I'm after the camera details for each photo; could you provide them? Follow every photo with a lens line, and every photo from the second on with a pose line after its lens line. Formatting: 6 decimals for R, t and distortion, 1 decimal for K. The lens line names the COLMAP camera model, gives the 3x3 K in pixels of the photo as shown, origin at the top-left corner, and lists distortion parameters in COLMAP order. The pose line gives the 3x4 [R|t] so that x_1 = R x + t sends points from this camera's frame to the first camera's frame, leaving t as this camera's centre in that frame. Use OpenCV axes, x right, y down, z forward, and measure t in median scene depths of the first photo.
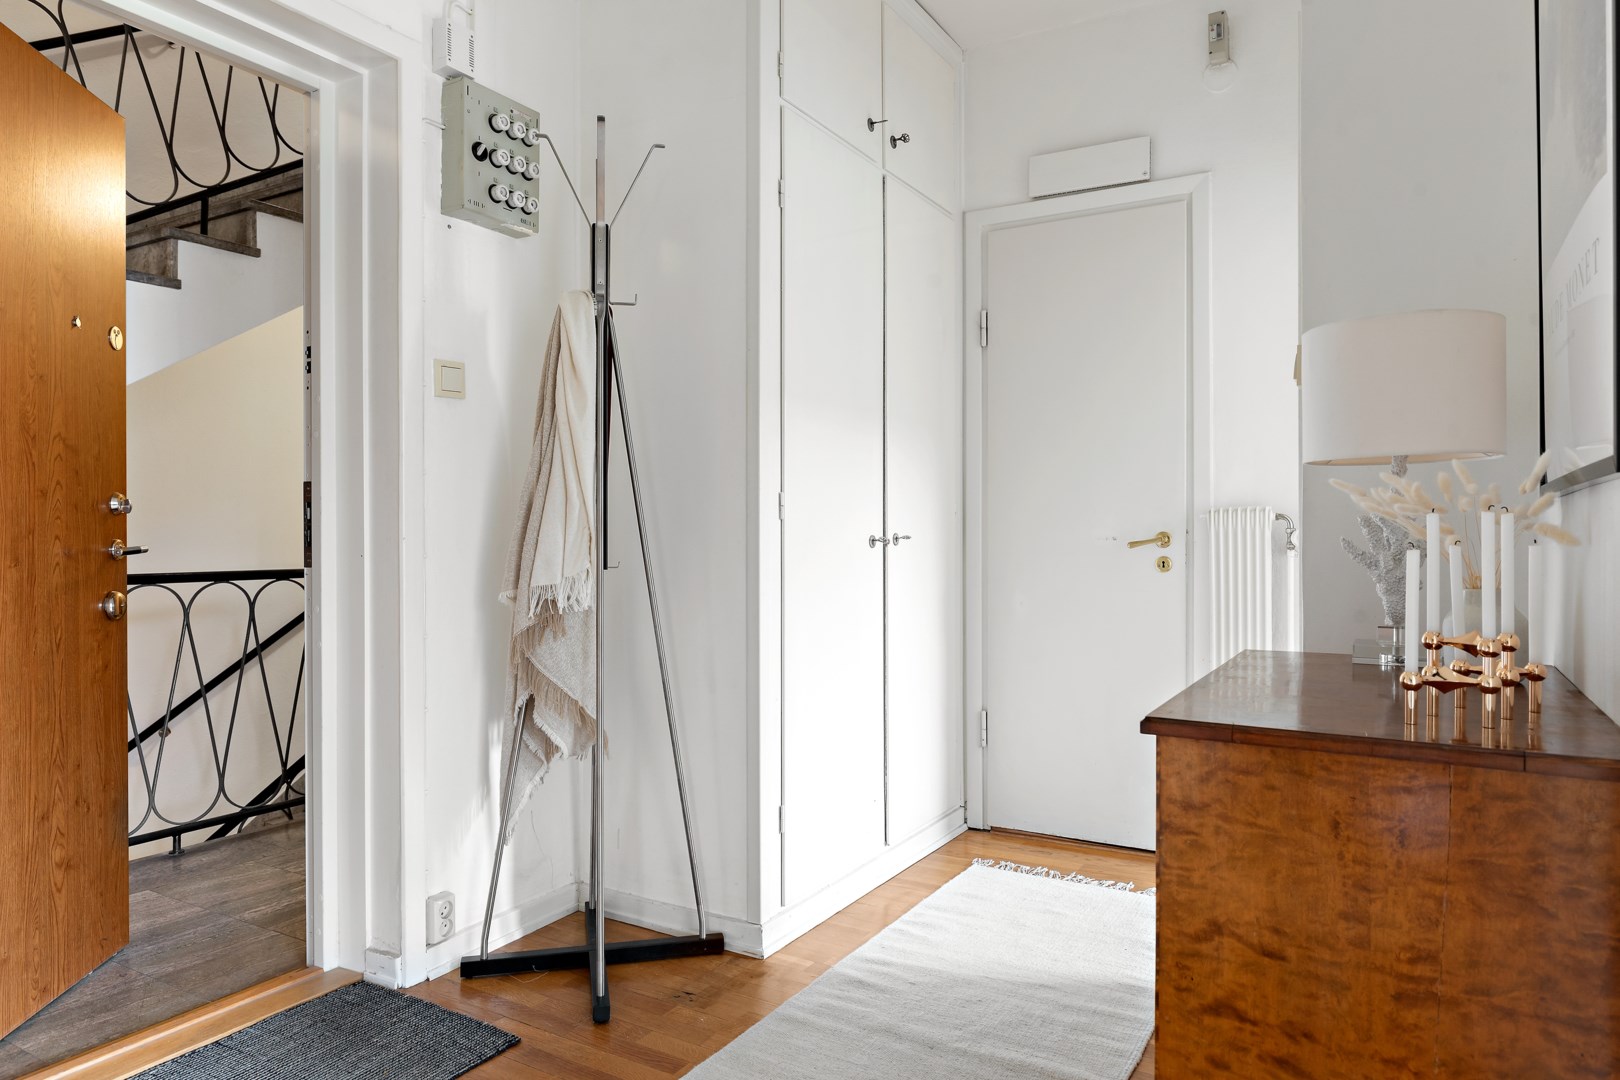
lens RADIAL K [[1012.5, 0, 805.5], [0, 1012.5, 544.0], [0, 0, 1]] dist [-0.000177, 0.003138]
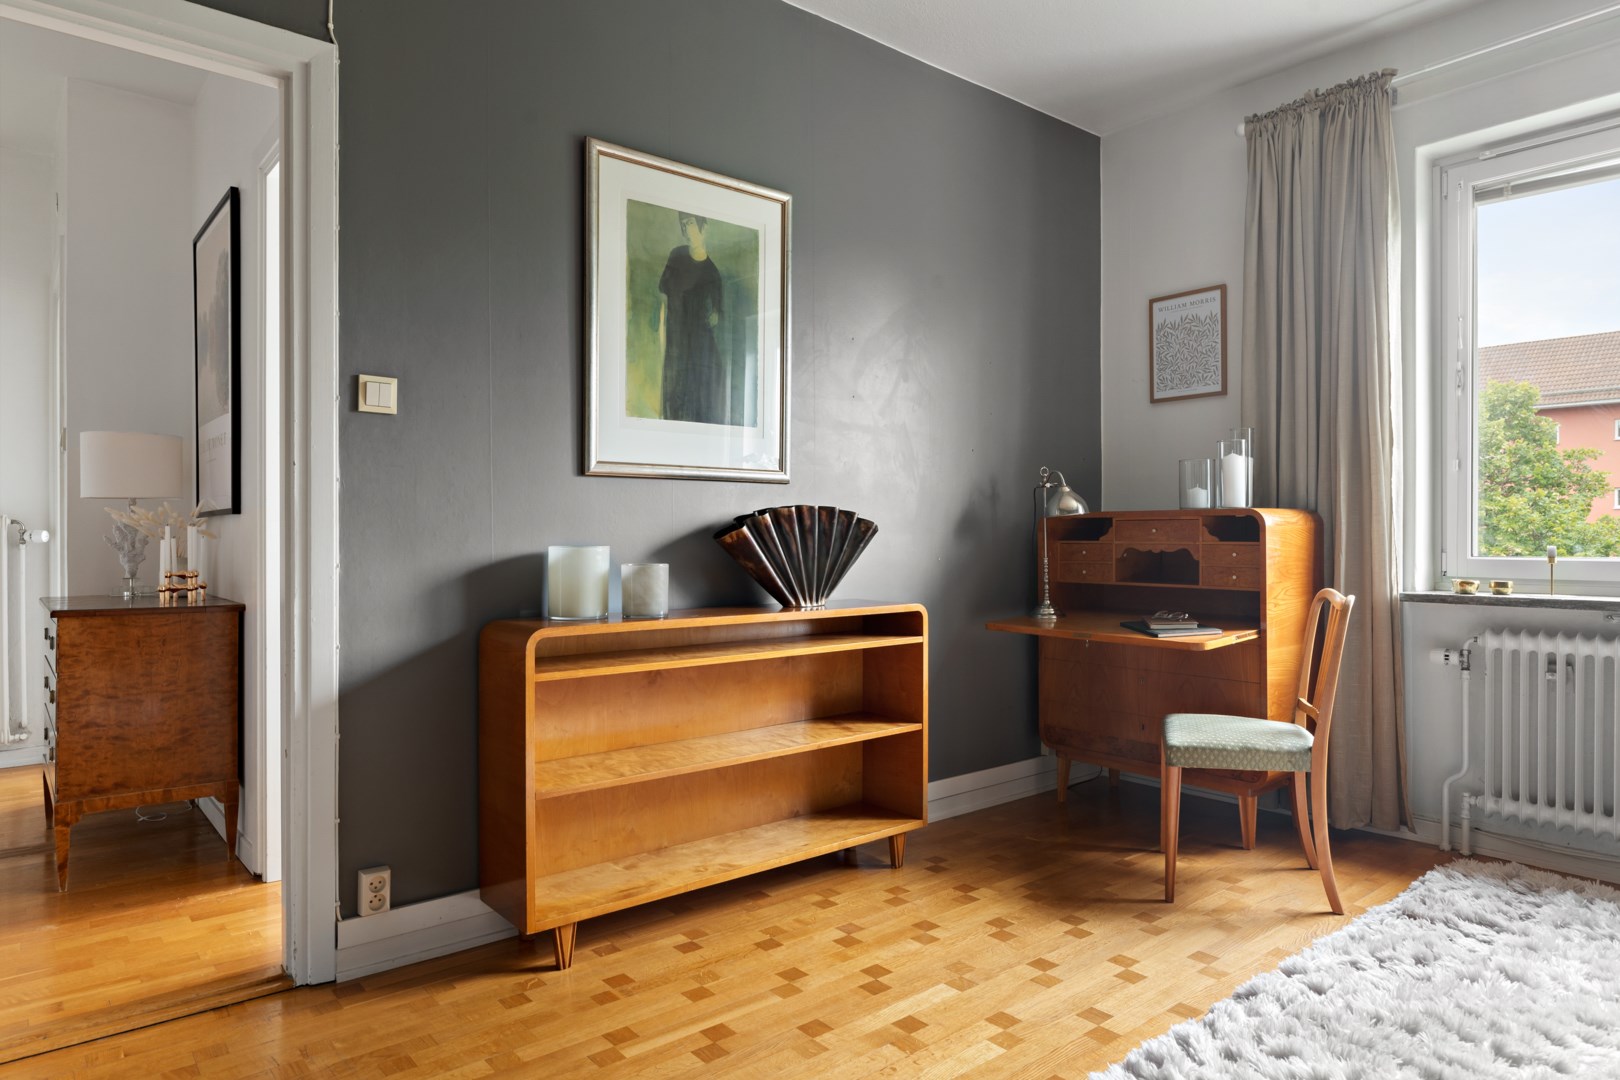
lens RADIAL K [[933.1, 0, 803.3], [0, 933.1, 539.4], [0, 0, 1]] dist [-0.007227, 0.002262]
pose [[0.311172, 0.000669, 0.950353, -1.220325], [0.004403, 0.999988, -0.002146, 0.017925], [-0.950343, 0.004852, 0.311166, -1.384381]]
